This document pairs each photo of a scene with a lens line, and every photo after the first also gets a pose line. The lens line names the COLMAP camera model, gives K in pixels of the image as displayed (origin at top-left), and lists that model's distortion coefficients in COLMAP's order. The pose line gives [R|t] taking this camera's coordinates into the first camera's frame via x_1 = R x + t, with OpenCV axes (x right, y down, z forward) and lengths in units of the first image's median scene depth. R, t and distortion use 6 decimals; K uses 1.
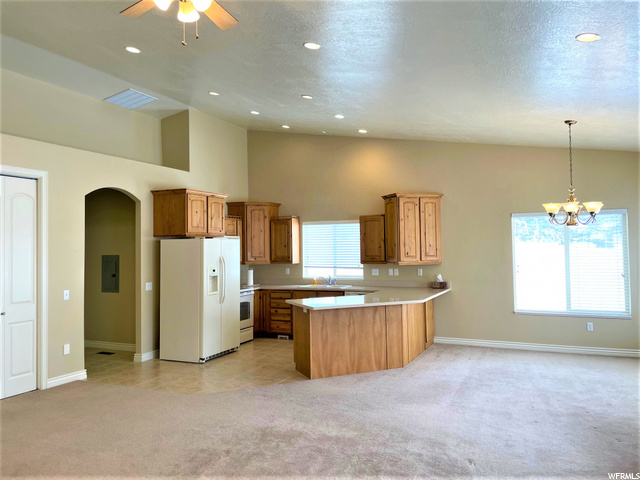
lens RADIAL K [[491.0, 0, 320.0], [0, 491.0, 240.0], [0, 0, 1]] dist [0.089994, -0.127069]
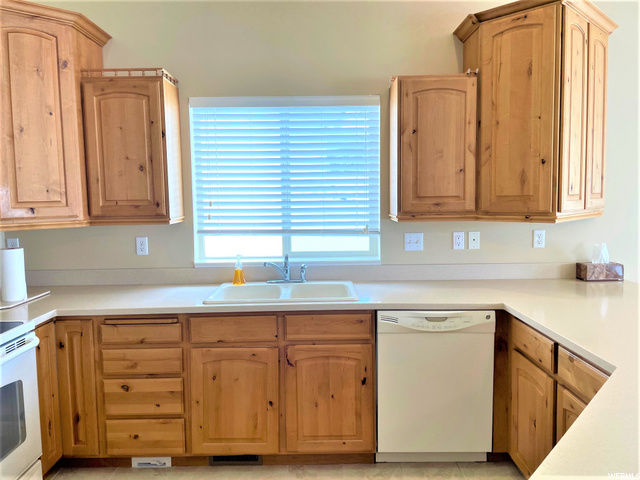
lens RADIAL K [[491.0, 0, 320.0], [0, 491.0, 240.0], [0, 0, 1]] dist [0.089994, -0.127069]
pose [[0.906372, -0.038283, 0.420743, -0.110006], [-0.003904, 0.995085, 0.098951, 0.028210], [-0.422463, -0.091329, 0.901767, 0.718856]]
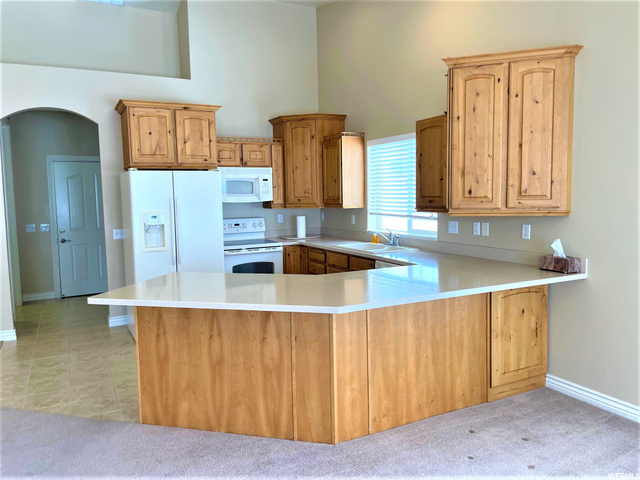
lens RADIAL K [[487.3, 0, 310.1], [0, 487.3, 239.7], [0, 0, 1]] dist [0.070259, -0.119865]
pose [[0.784132, 0.058268, -0.617852, 0.325551], [0.018263, 0.992985, 0.116823, 0.014746], [0.620325, -0.102889, 0.777567, 0.510859]]
